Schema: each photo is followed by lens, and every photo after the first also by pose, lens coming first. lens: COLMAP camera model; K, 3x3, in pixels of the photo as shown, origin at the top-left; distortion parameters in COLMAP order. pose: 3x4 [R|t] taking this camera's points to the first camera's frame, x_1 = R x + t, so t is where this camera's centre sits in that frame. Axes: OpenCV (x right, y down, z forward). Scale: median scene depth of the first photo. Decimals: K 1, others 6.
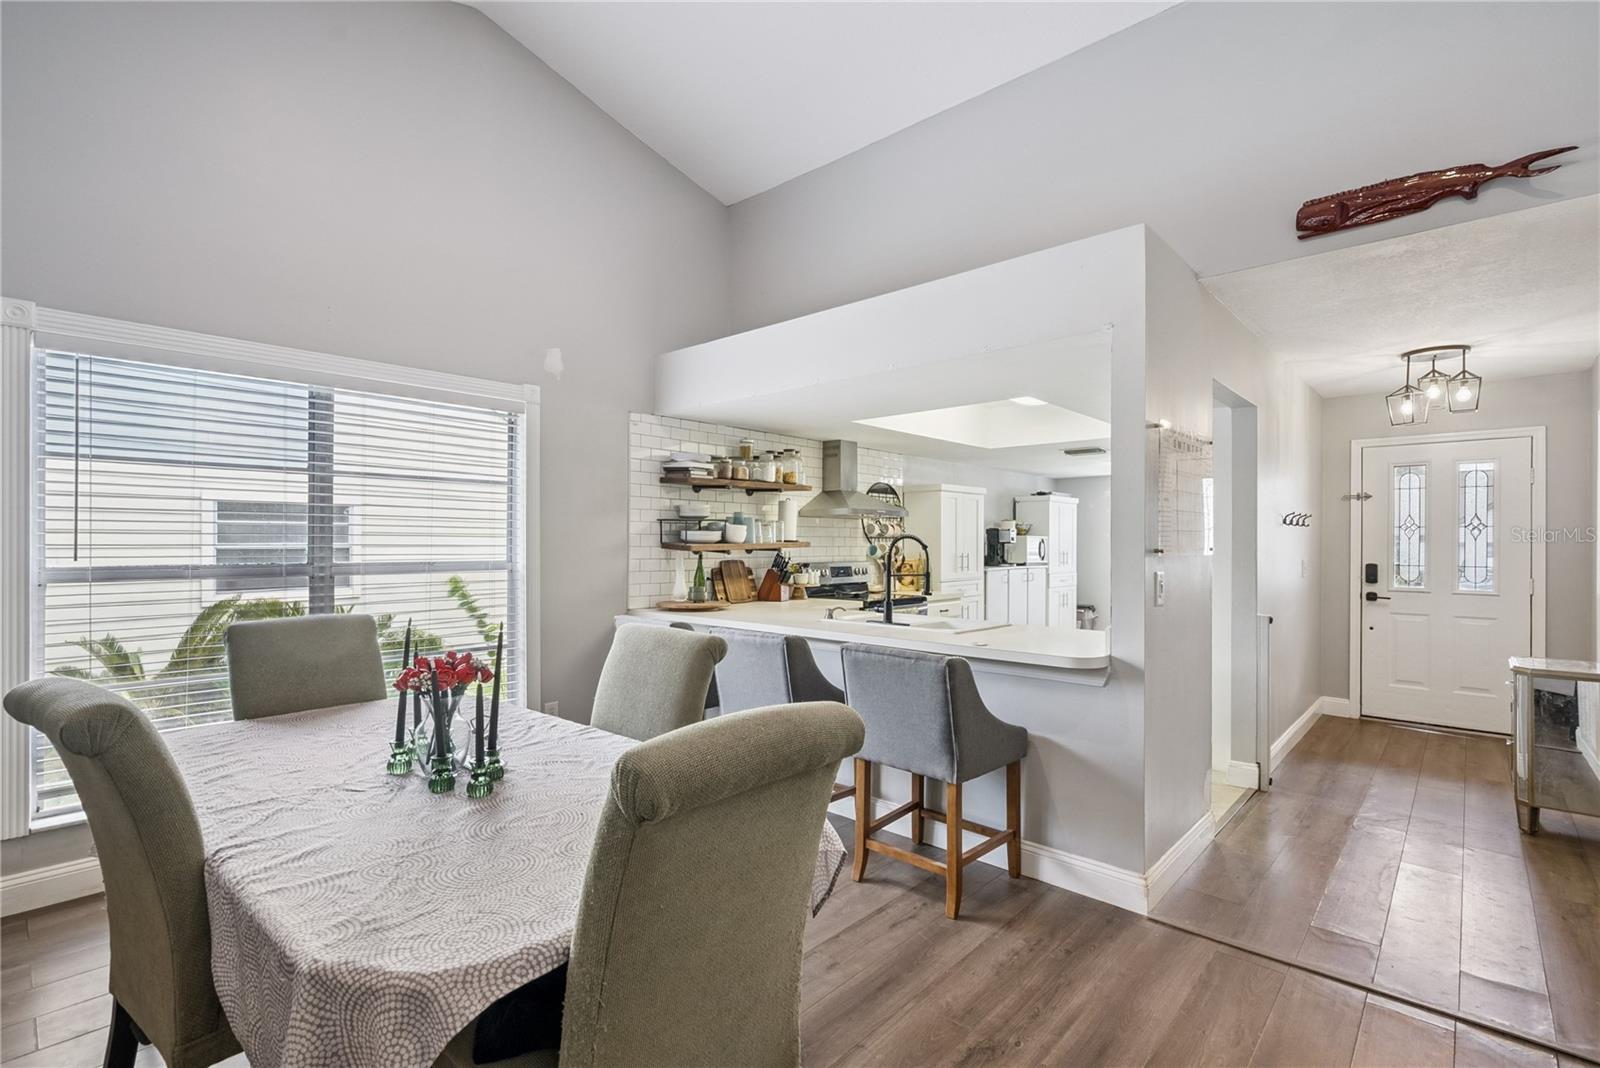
lens RADIAL K [[744.6, 0, 812.0], [0, 744.6, 534.6], [0, 0, 1]] dist [-0.005580, 0.003212]
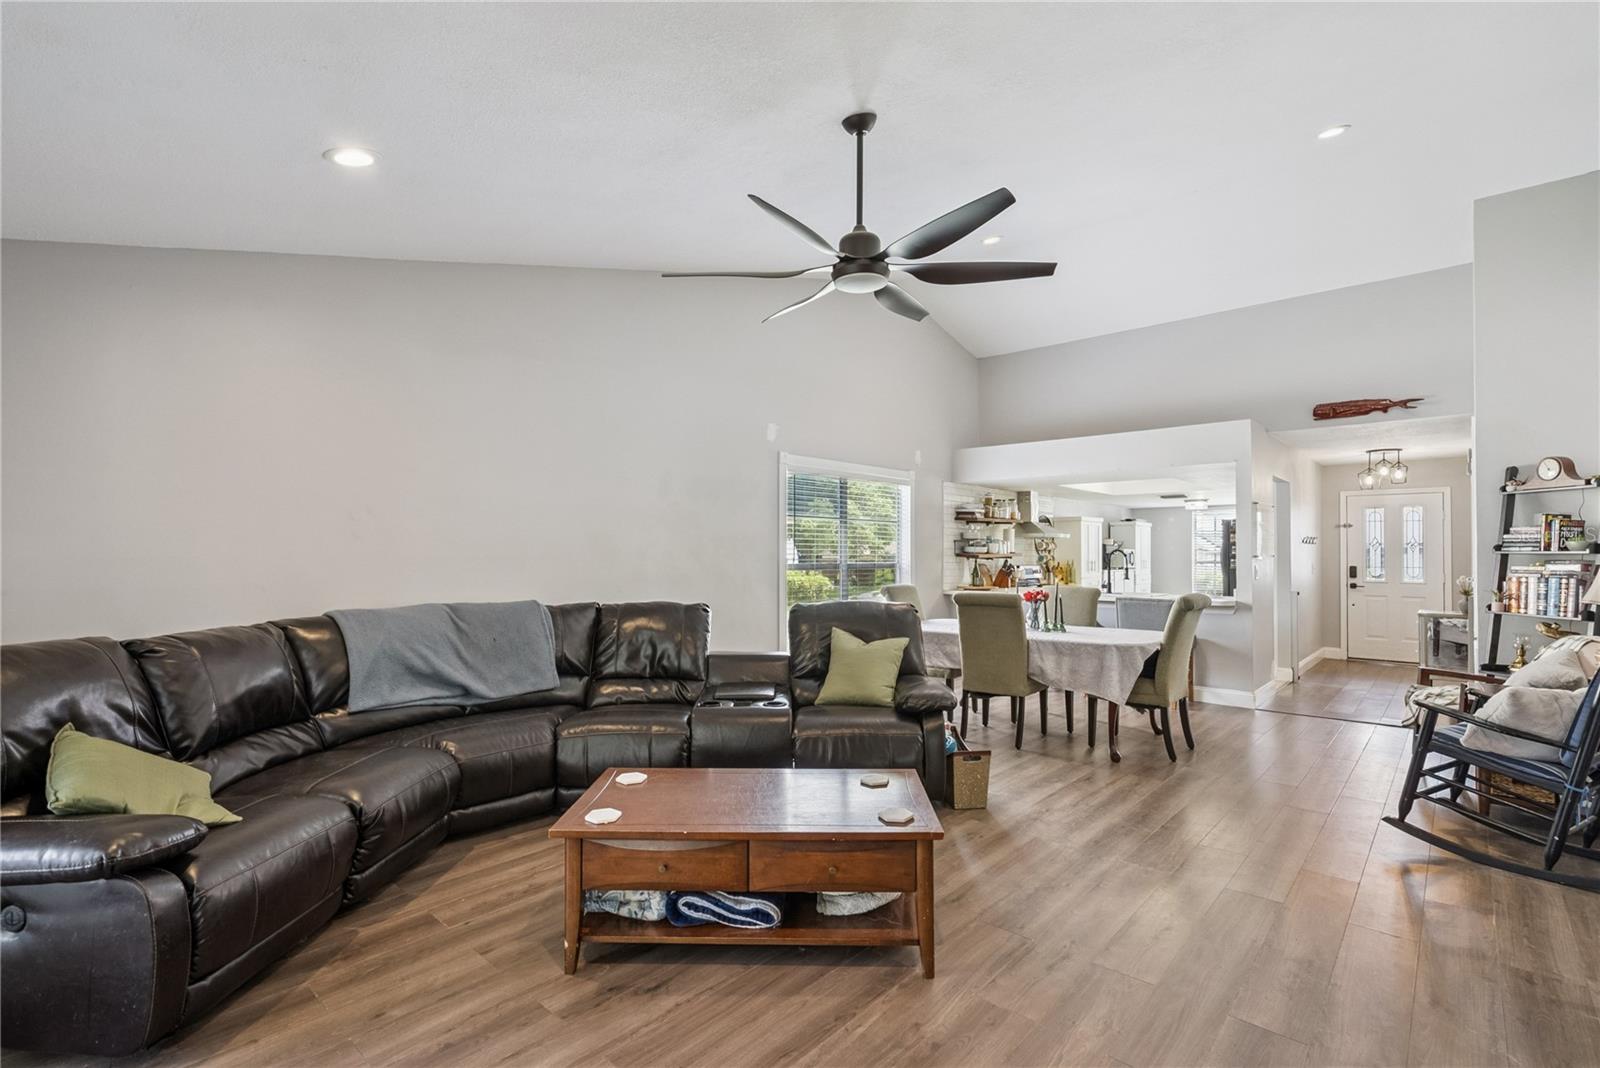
lens RADIAL K [[744.6, 0, 809.4], [0, 744.6, 535.6], [0, 0, 1]] dist [-0.005580, 0.003212]
pose [[0.999995, -0.000427, 0.003151, -0.484782], [0.000477, 0.999878, -0.015619, -0.003634], [-0.003144, 0.015620, 0.999873, -0.682563]]
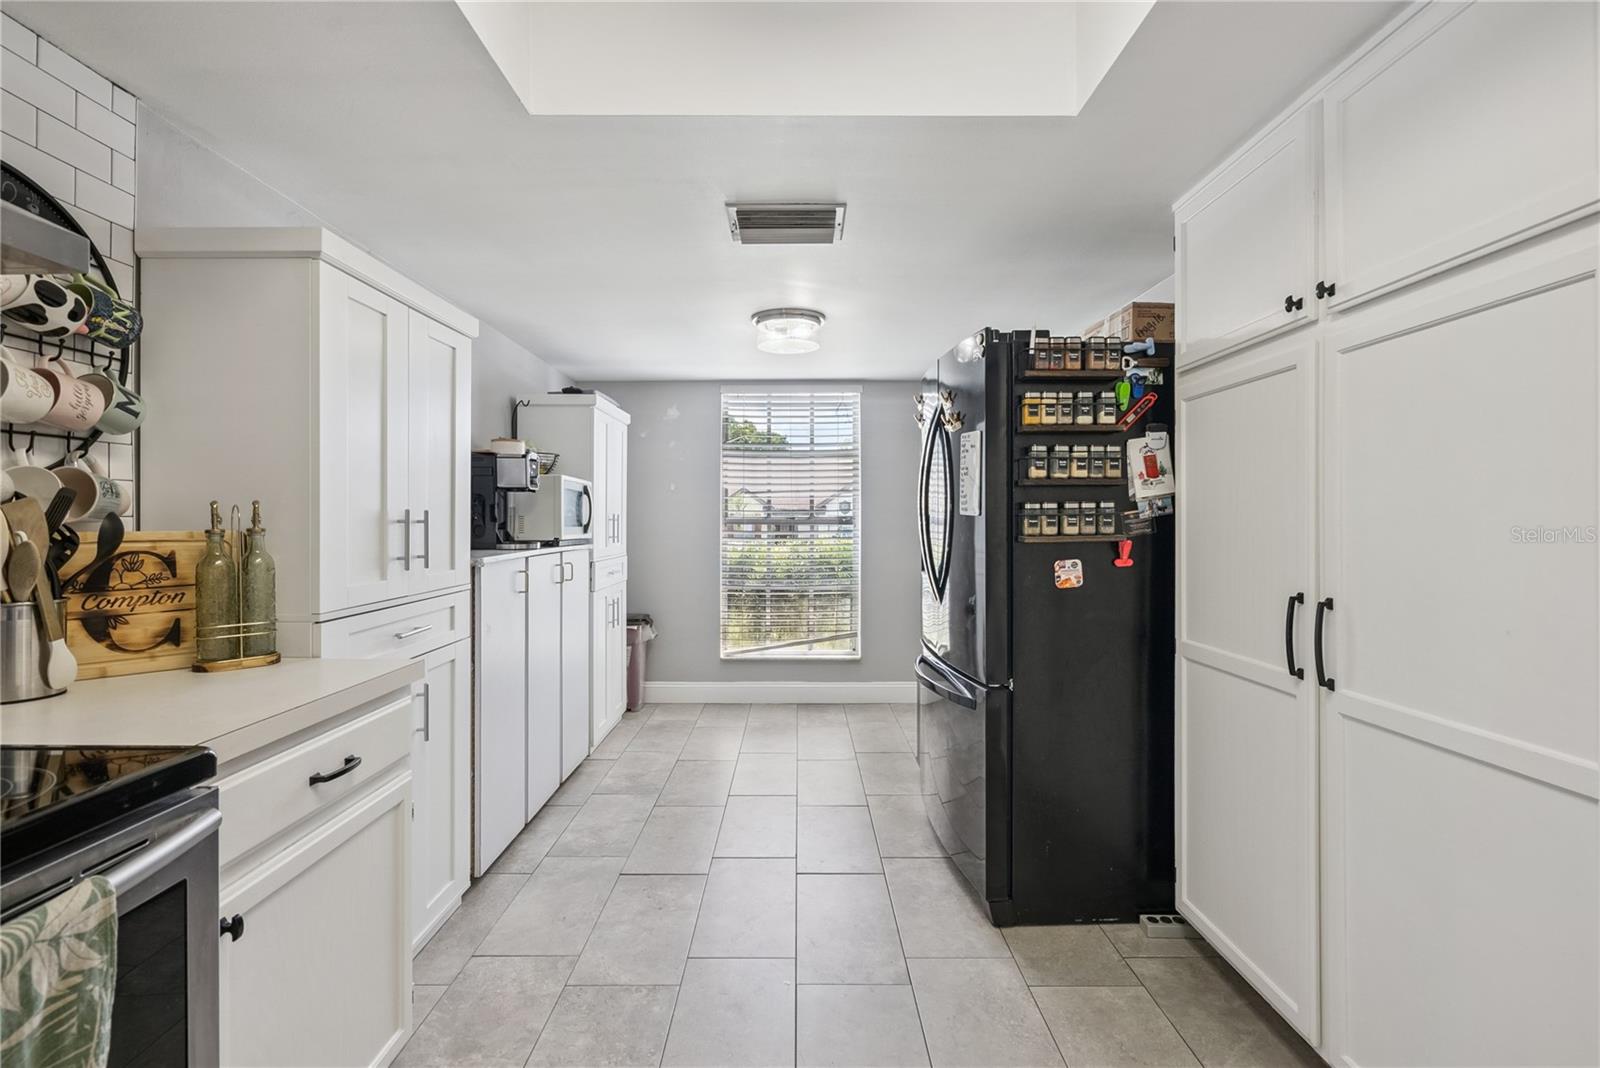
lens RADIAL K [[744.6, 0, 796.9], [0, 744.6, 514.8], [0, 0, 1]] dist [-0.005580, 0.003212]
pose [[0.738389, -0.000403, 0.674375, 0.147072], [-0.001899, 0.999995, 0.002678, 0.032062], [-0.674373, -0.003258, 0.738384, 0.847387]]
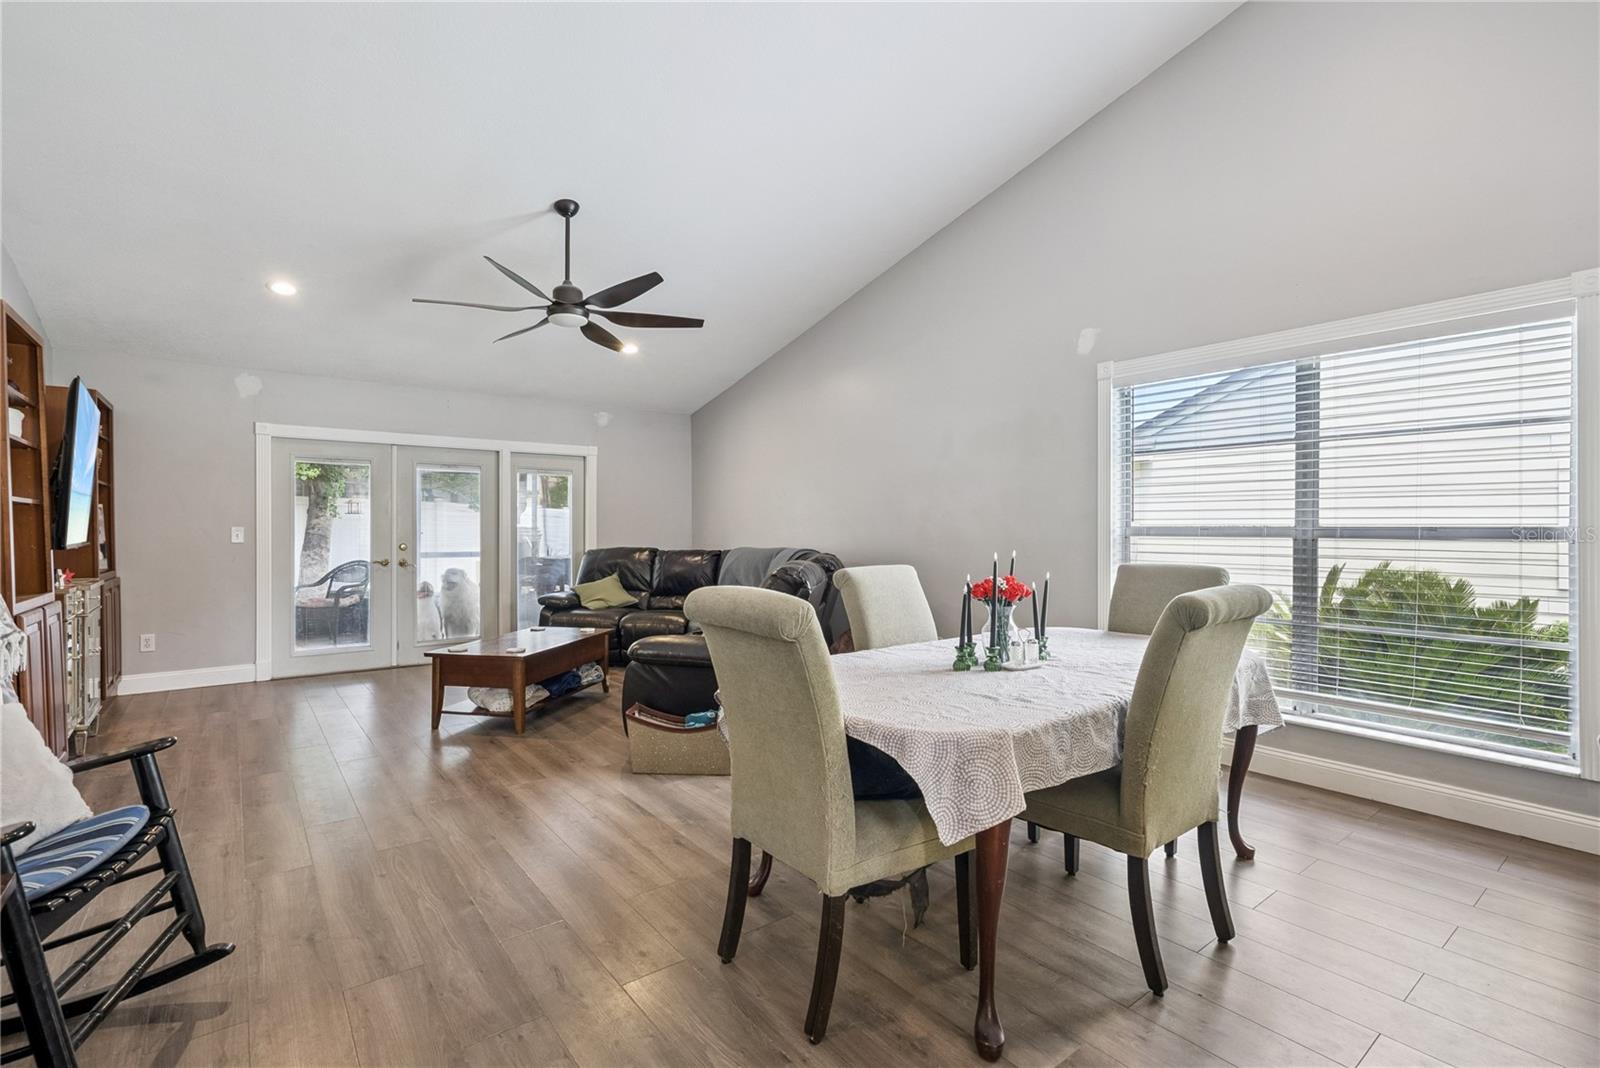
lens RADIAL K [[744.6, 0, 805.6], [0, 744.6, 528.0], [0, 0, 1]] dist [-0.005580, 0.003212]
pose [[-0.188132, -0.002980, -0.982139, 0.326141], [0.007721, 0.999960, -0.004513, 0.025967], [0.982113, -0.008432, -0.188101, 0.317892]]
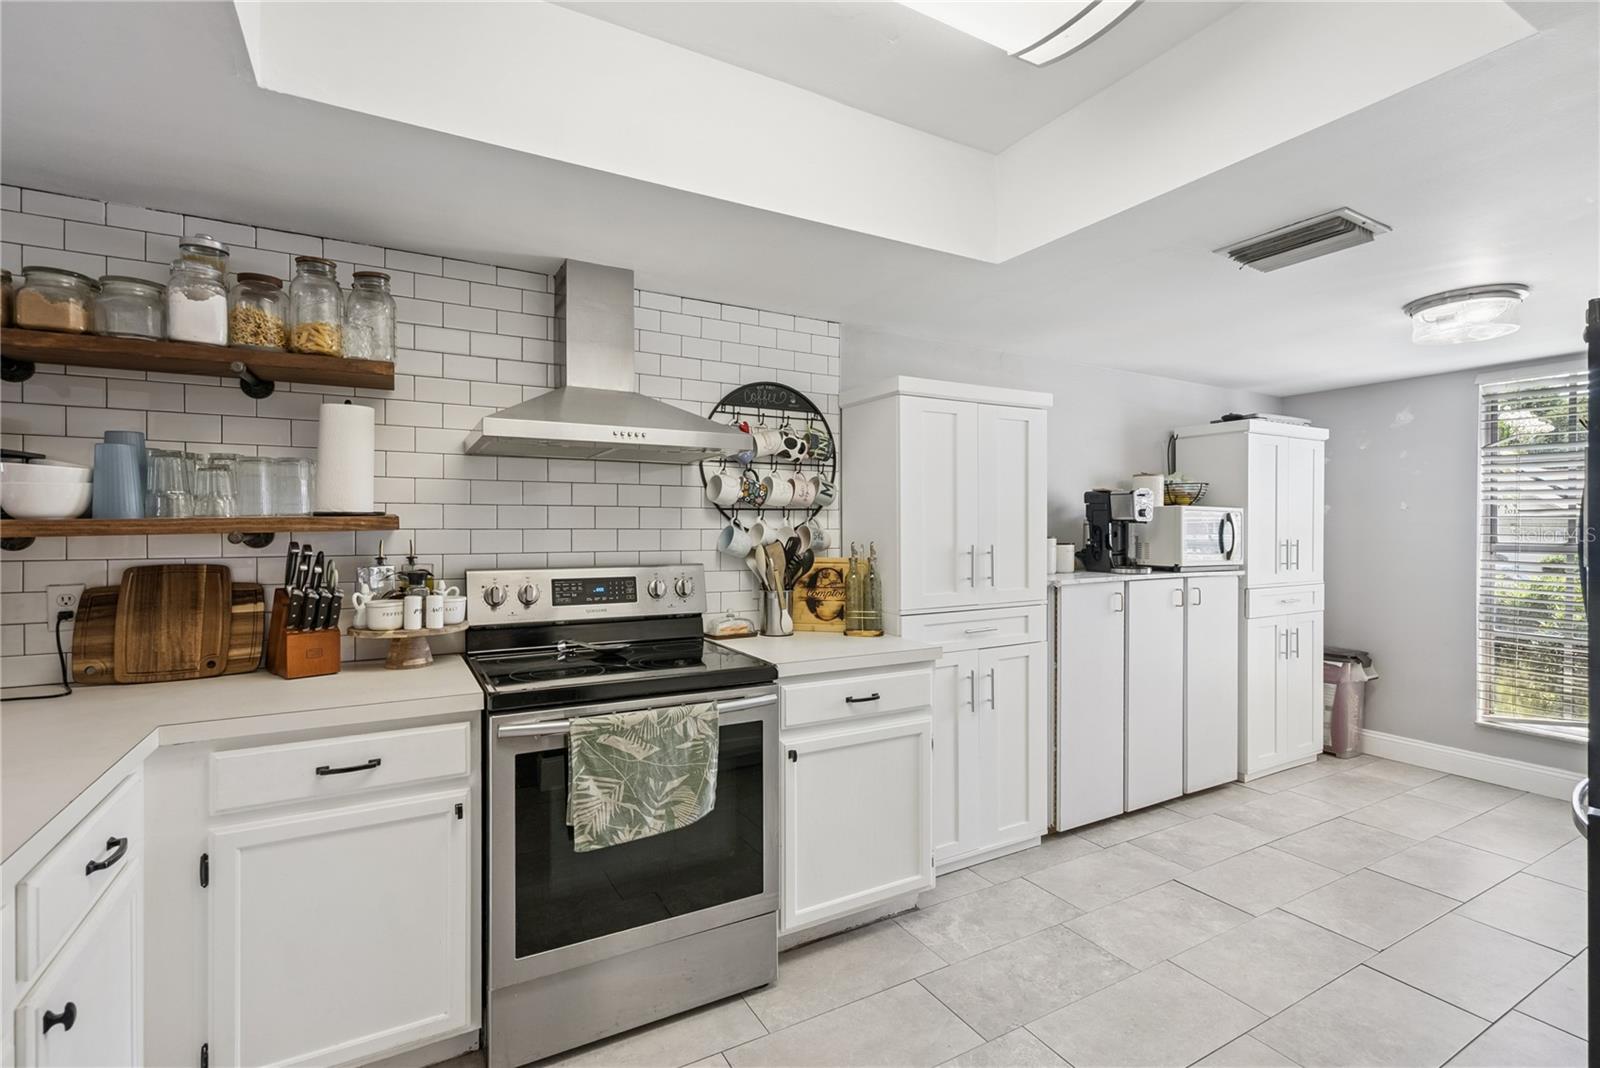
lens RADIAL K [[744.6, 0, 808.4], [0, 744.6, 528.6], [0, 0, 1]] dist [-0.005580, 0.003212]
pose [[0.951030, -0.001765, -0.309093, 0.300794], [0.005317, 0.999929, 0.010651, 0.013407], [0.309052, -0.011772, 0.950972, 0.710635]]
